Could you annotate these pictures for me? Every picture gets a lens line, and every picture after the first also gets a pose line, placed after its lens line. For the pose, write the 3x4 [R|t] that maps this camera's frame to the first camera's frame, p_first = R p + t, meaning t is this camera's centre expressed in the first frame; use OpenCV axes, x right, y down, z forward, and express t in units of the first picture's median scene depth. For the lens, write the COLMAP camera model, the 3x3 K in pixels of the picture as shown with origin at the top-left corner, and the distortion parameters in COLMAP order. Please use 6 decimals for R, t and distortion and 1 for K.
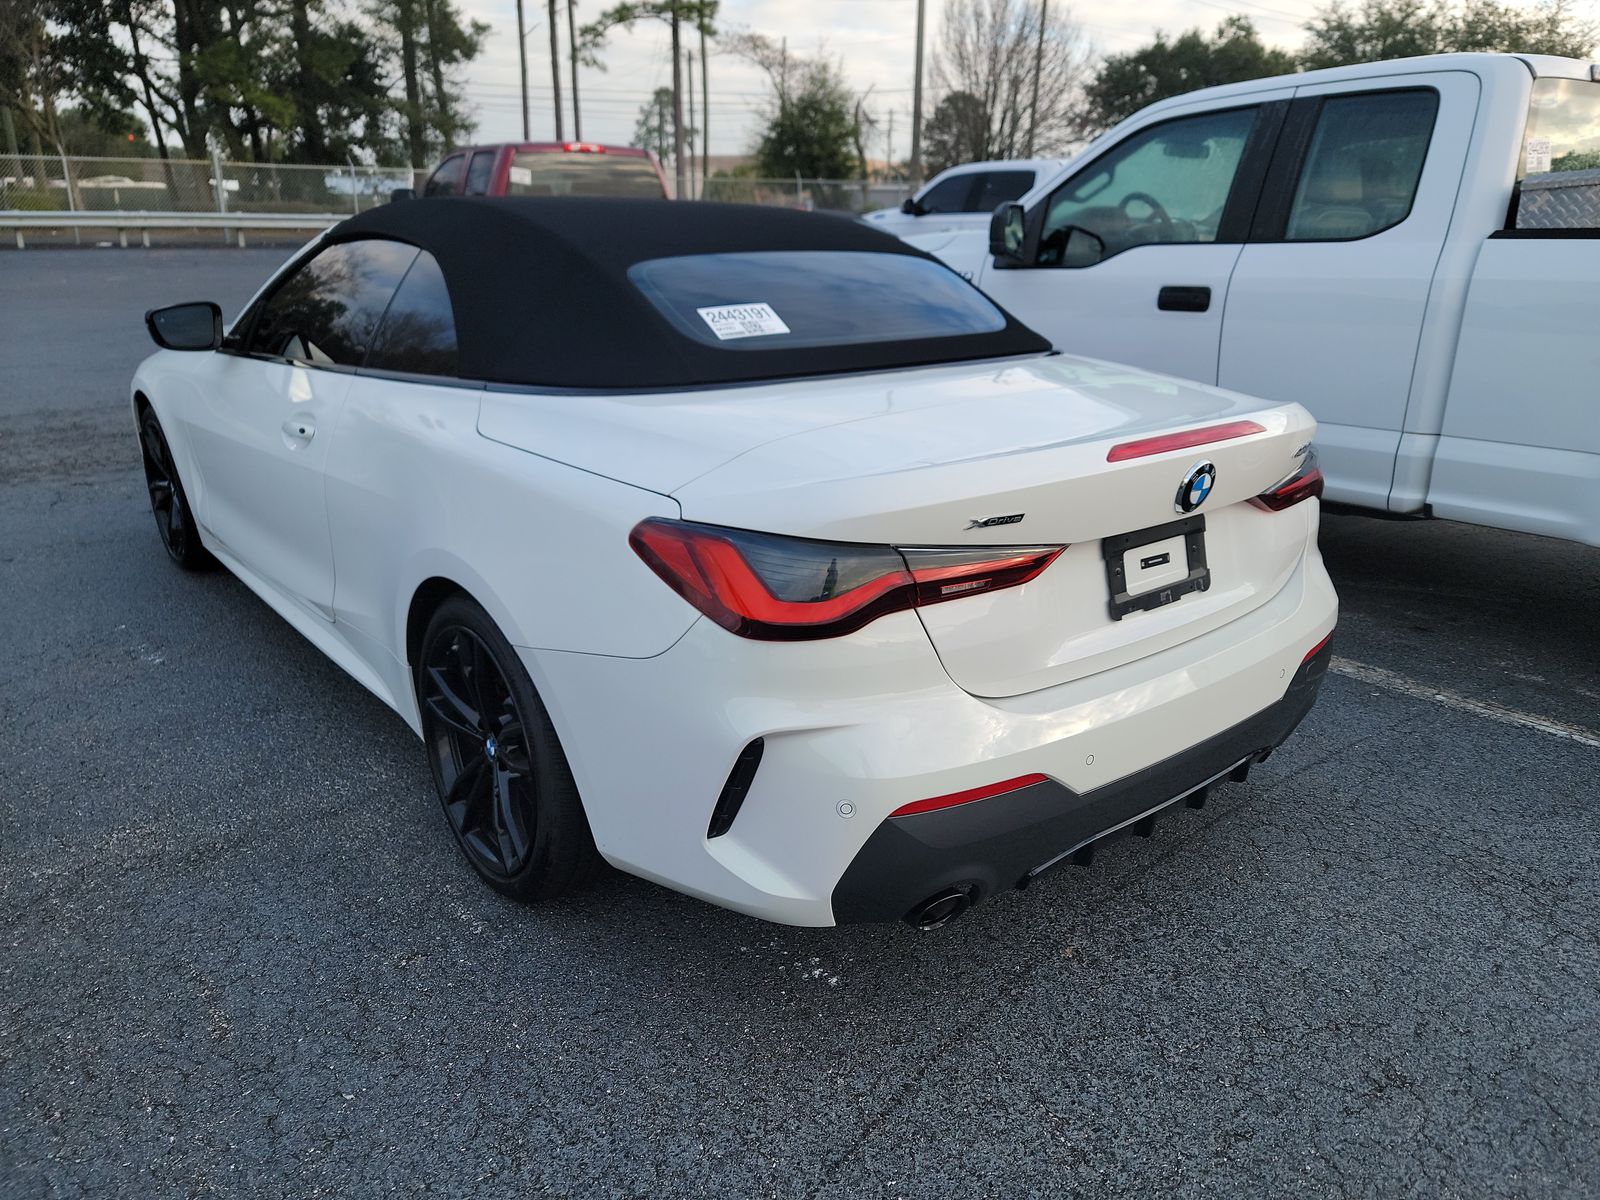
lens RADIAL K [[1141.4, 0, 800.0], [0, 1141.4, 600.0], [0, 0, 1]] dist [0.095621, -0.090588]
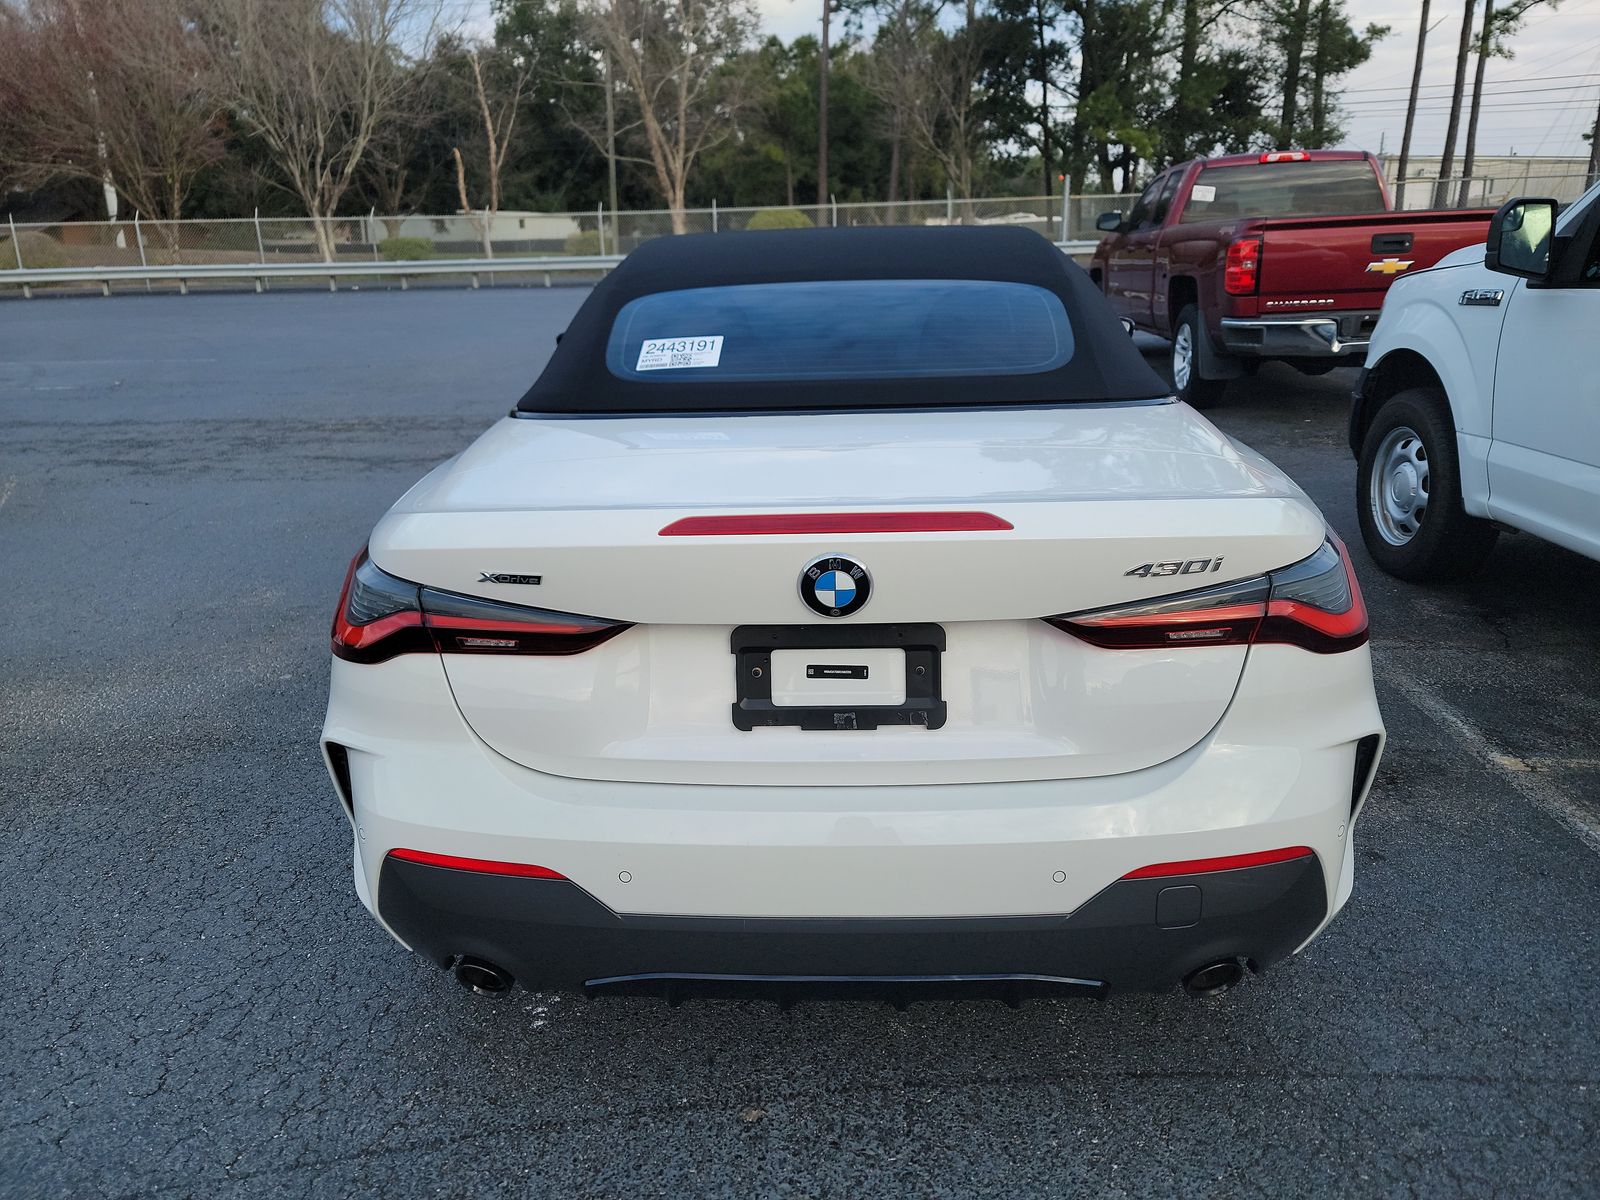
lens RADIAL K [[1125.7, 0, 806.8], [0, 1125.7, 599.3], [0, 0, 1]] dist [0.053997, -0.047031]
pose [[0.738279, 0.172367, -0.652100, 0.159206], [-0.178236, 0.982286, 0.057853, -0.024992], [0.650520, 0.073516, 0.755923, 0.079411]]
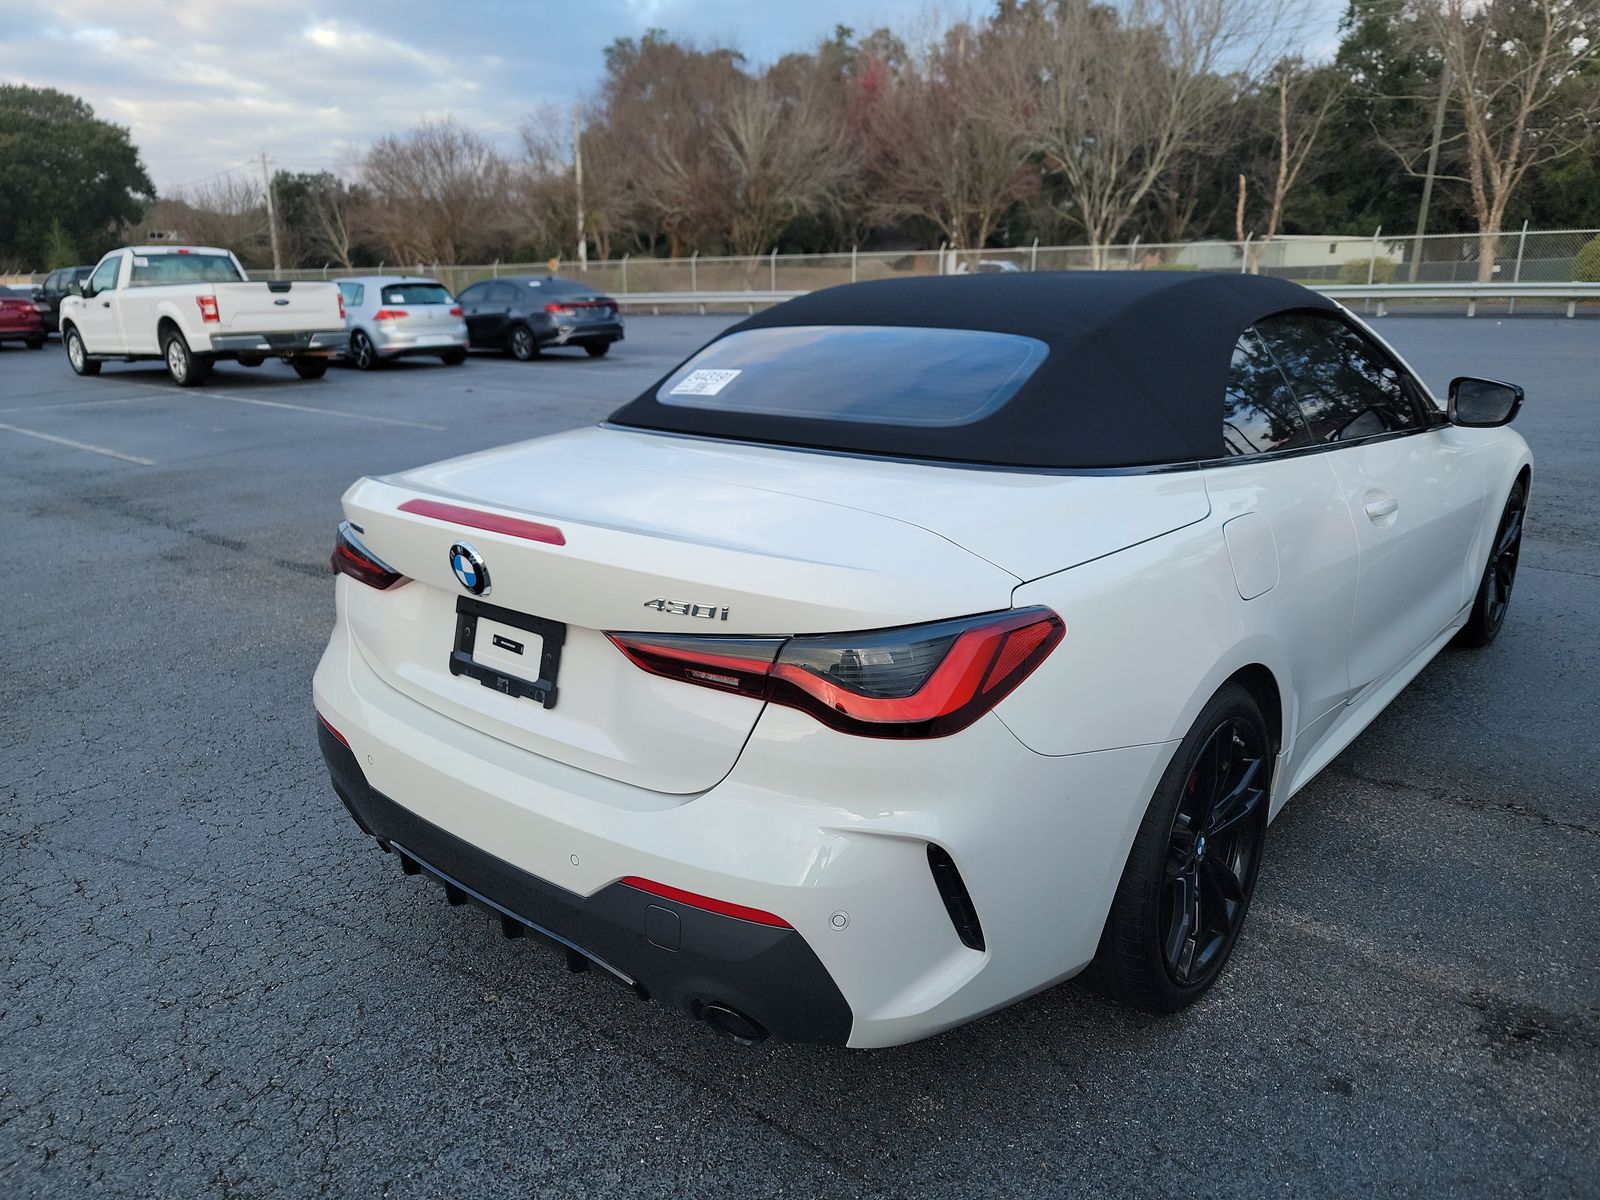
lens RADIAL K [[1125.7, 0, 806.8], [0, 1125.7, 599.3], [0, 0, 1]] dist [0.053997, -0.047031]
pose [[0.161983, 0.252546, -0.953930, 0.248667], [-0.299129, 0.933779, 0.196417, -0.065987], [0.940364, 0.253532, 0.226800, 0.203324]]
